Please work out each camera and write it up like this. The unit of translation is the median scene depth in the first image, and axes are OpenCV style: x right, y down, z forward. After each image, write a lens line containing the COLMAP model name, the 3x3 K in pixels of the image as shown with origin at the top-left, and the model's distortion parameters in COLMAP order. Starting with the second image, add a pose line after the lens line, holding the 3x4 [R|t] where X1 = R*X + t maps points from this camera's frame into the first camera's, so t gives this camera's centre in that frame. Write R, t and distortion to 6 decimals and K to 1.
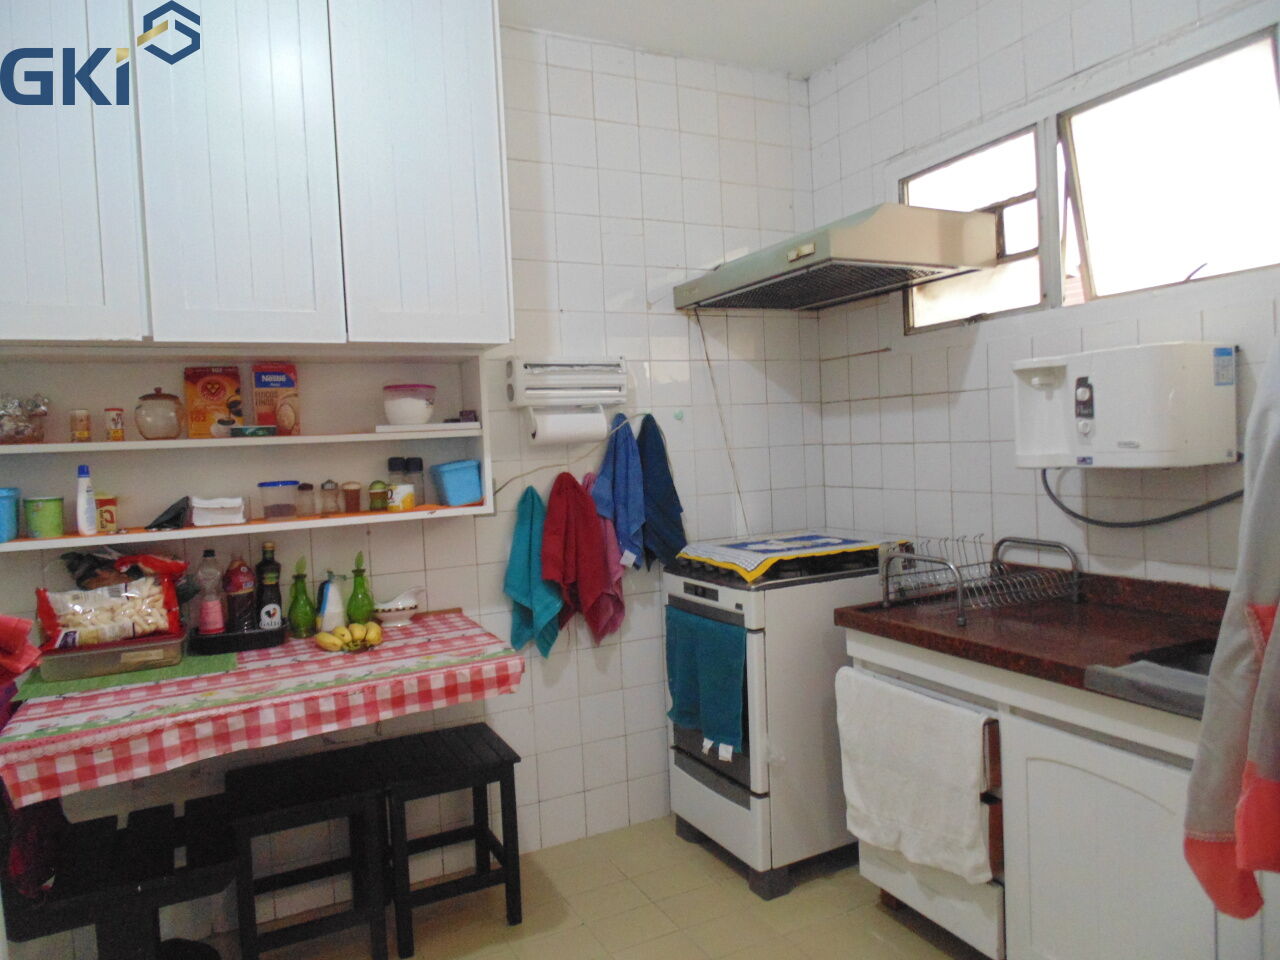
lens RADIAL K [[842.9, 0, 640.0], [0, 842.9, 480.0], [0, 0, 1]] dist [-0.020247, -0.001985]
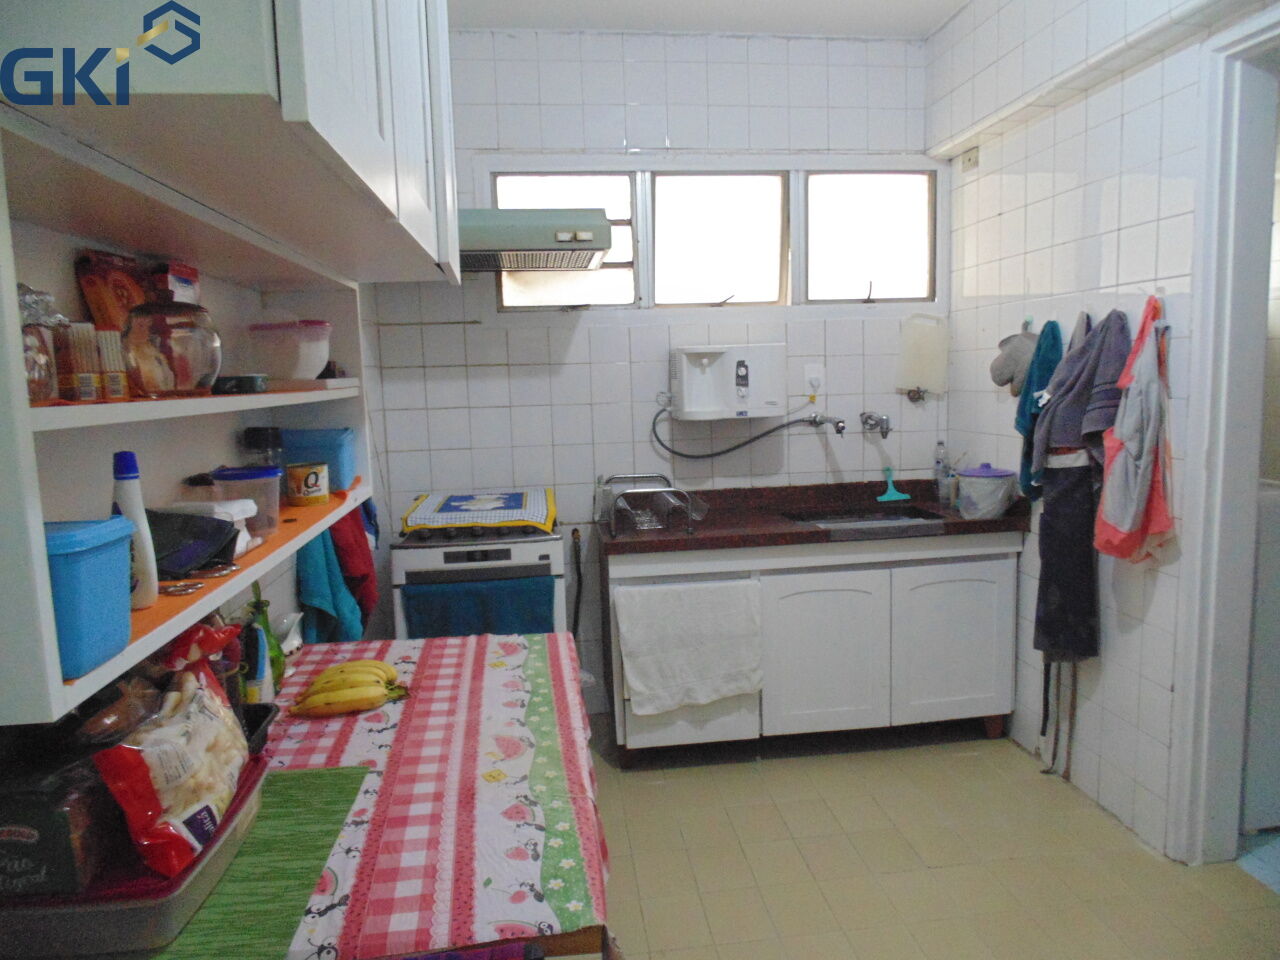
lens RADIAL K [[842.9, 0, 640.0], [0, 842.9, 480.0], [0, 0, 1]] dist [-0.020247, -0.001985]
pose [[0.341713, -0.082477, 0.936178, -0.835351], [0.056797, 0.996133, 0.067028, -0.012809], [-0.938087, 0.030268, 0.345076, 0.512730]]
